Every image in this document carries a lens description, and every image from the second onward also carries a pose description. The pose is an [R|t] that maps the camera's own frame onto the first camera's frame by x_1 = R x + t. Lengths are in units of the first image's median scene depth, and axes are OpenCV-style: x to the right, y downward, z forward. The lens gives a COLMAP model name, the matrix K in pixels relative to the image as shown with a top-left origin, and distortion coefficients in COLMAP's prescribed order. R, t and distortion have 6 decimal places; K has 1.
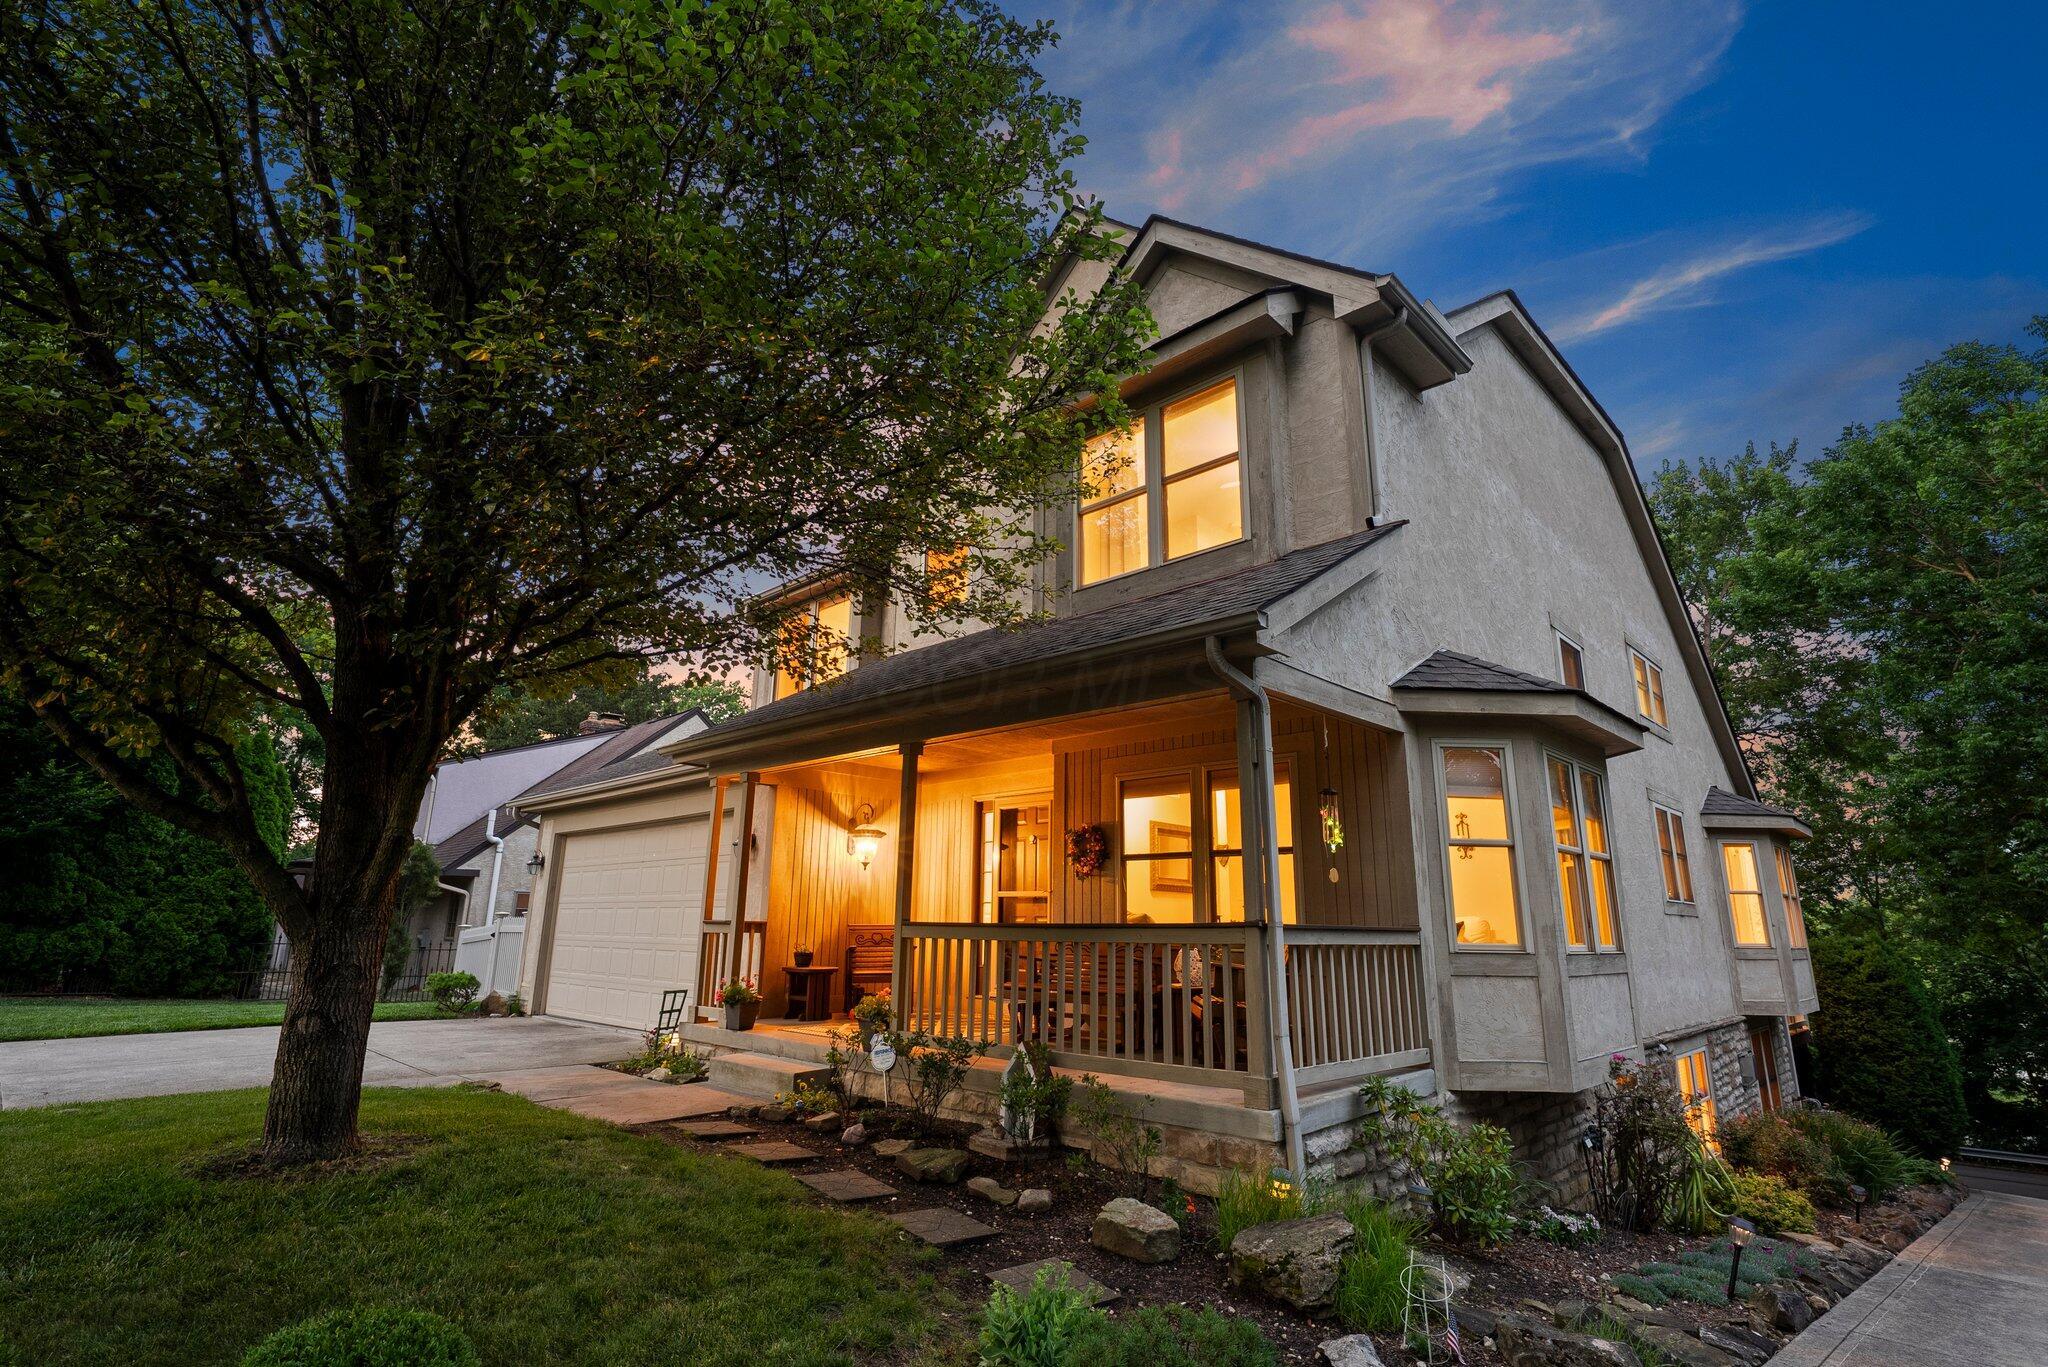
lens RADIAL K [[988.8, 0, 1024.0], [0, 988.8, 683.5], [0, 0, 1]] dist [-0.000114, 0.000040]
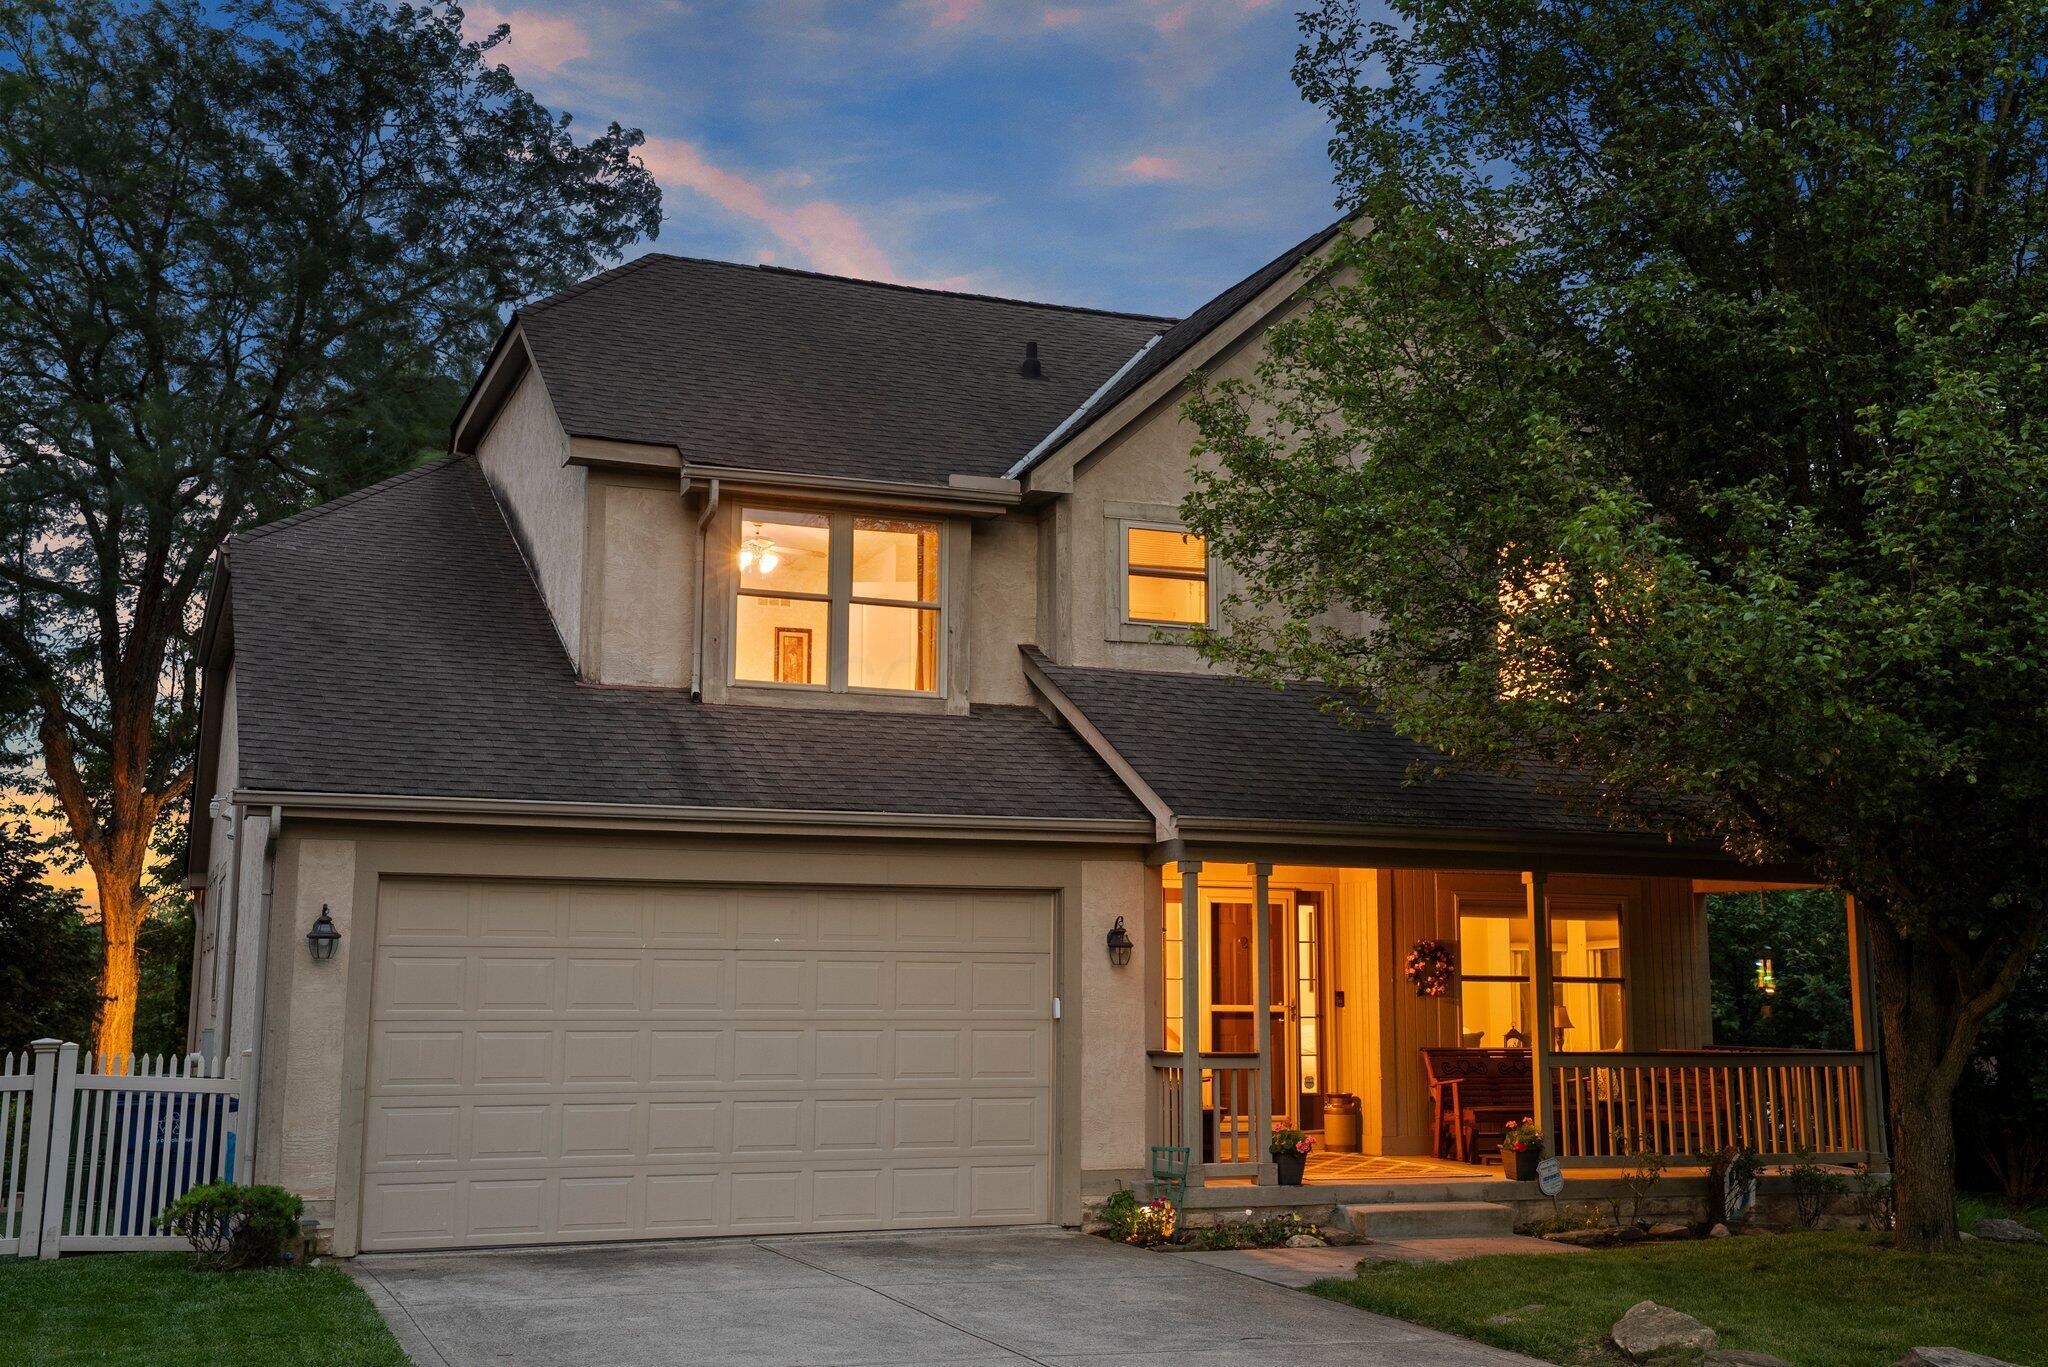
lens RADIAL K [[2215.9, 0, 1024.0], [0, 2215.9, 683.5], [0, 0, 1]] dist [0.055914, 0.001739]
pose [[0.416662, 0.123730, 0.900602, -2.044974], [-0.214144, 0.976173, -0.035039, 0.059473], [-0.883479, -0.178259, 0.433231, 0.473206]]
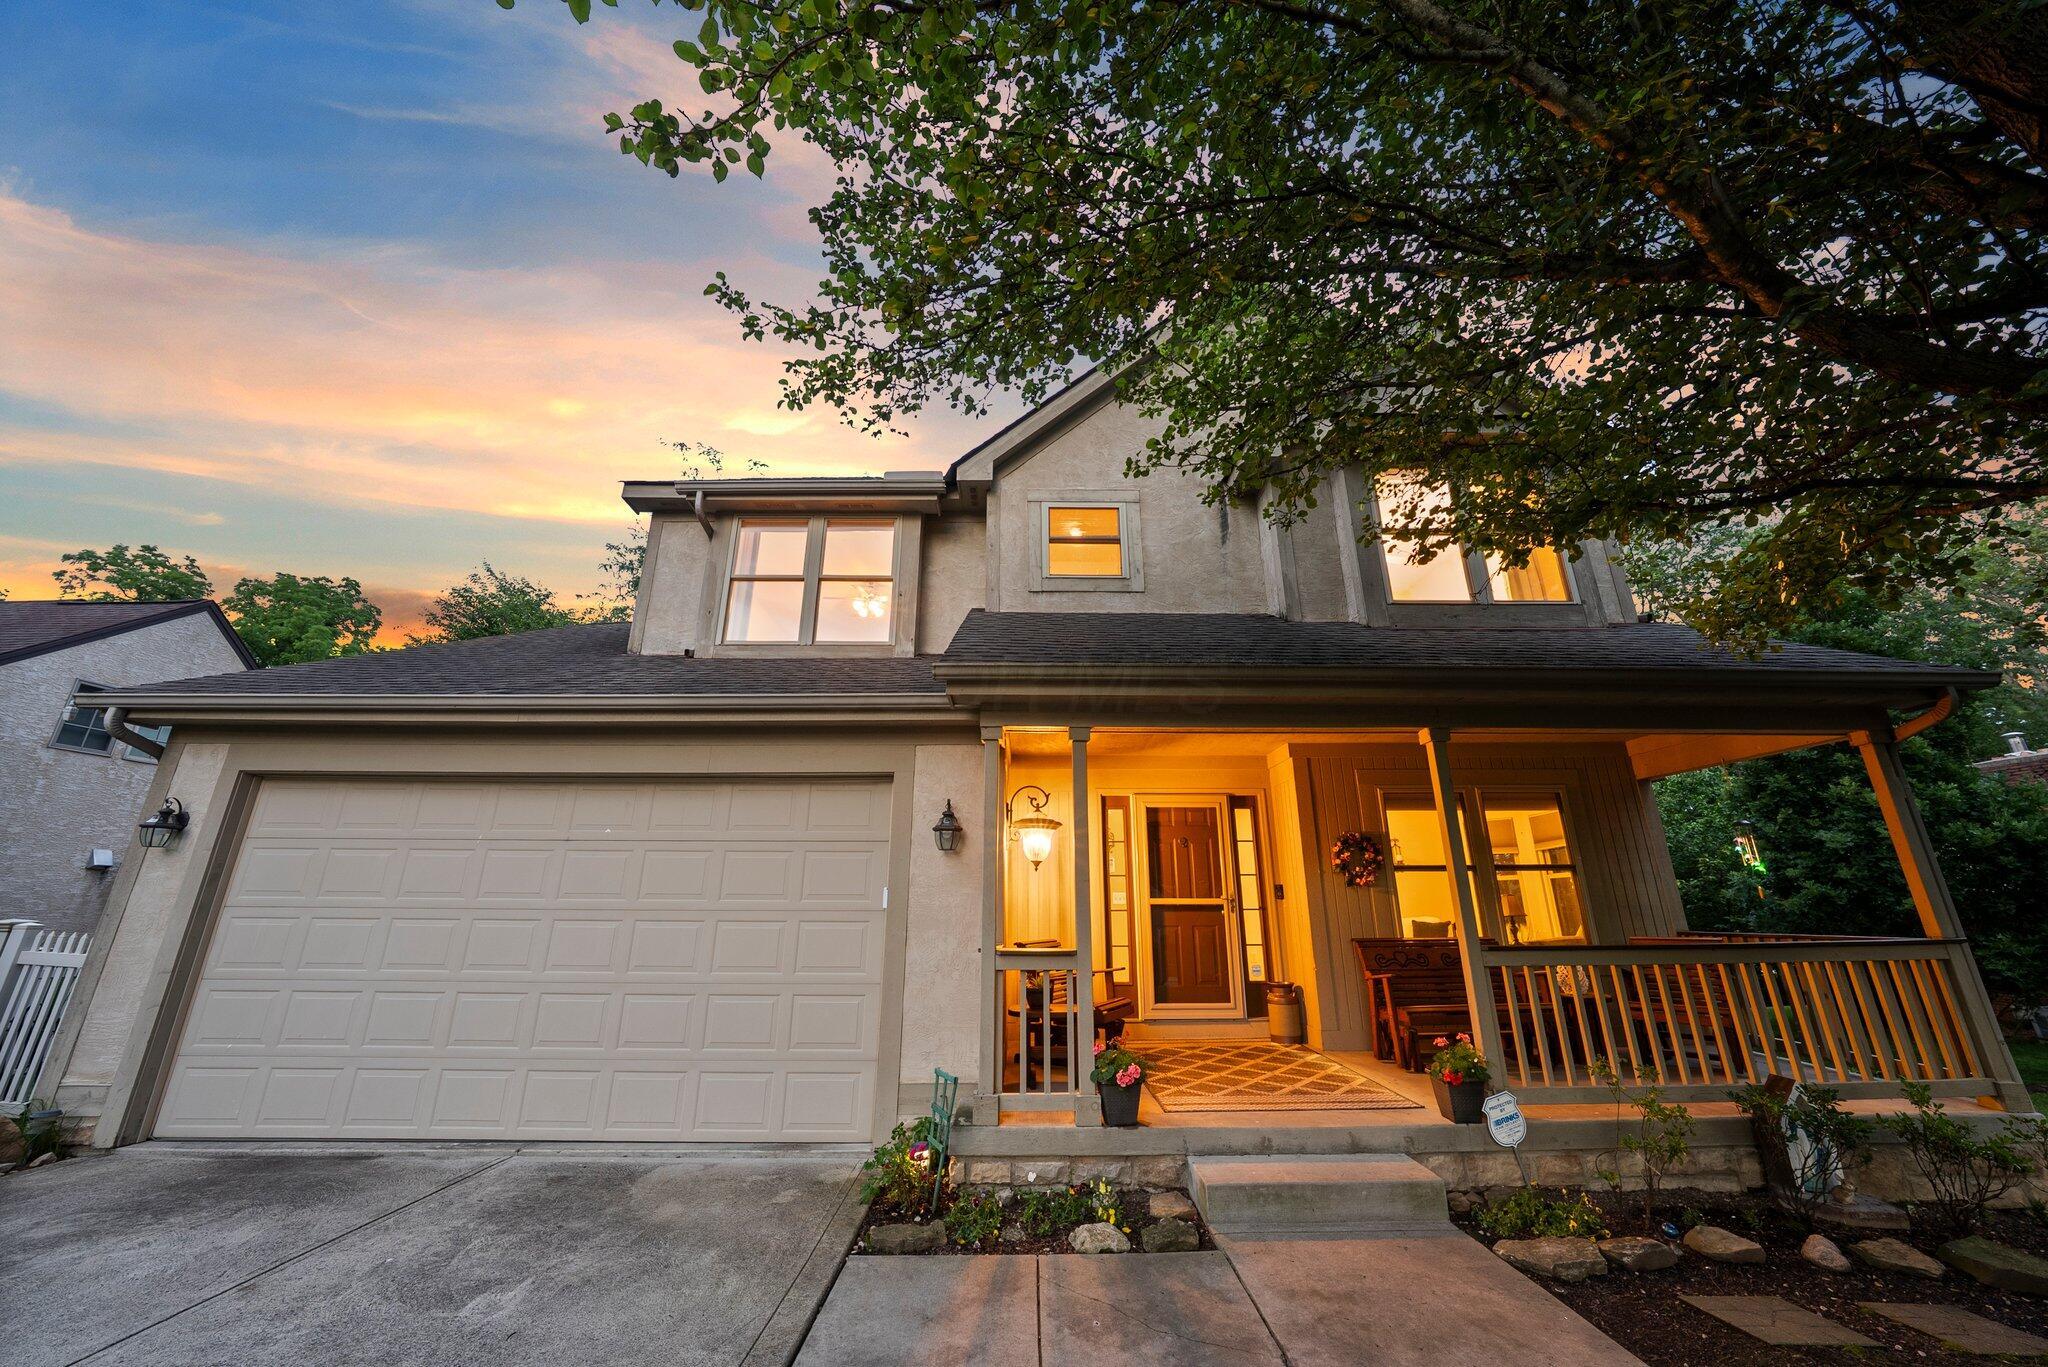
lens RADIAL K [[726.6, 0, 1035.7], [0, 726.6, 680.0], [0, 0, 1]] dist [-0.021803, 0.003001]
pose [[0.712864, 0.205767, 0.670436, -0.687927], [-0.158689, 0.978520, -0.131590, 0.138736], [-0.683112, -0.012585, 0.730205, 0.697040]]
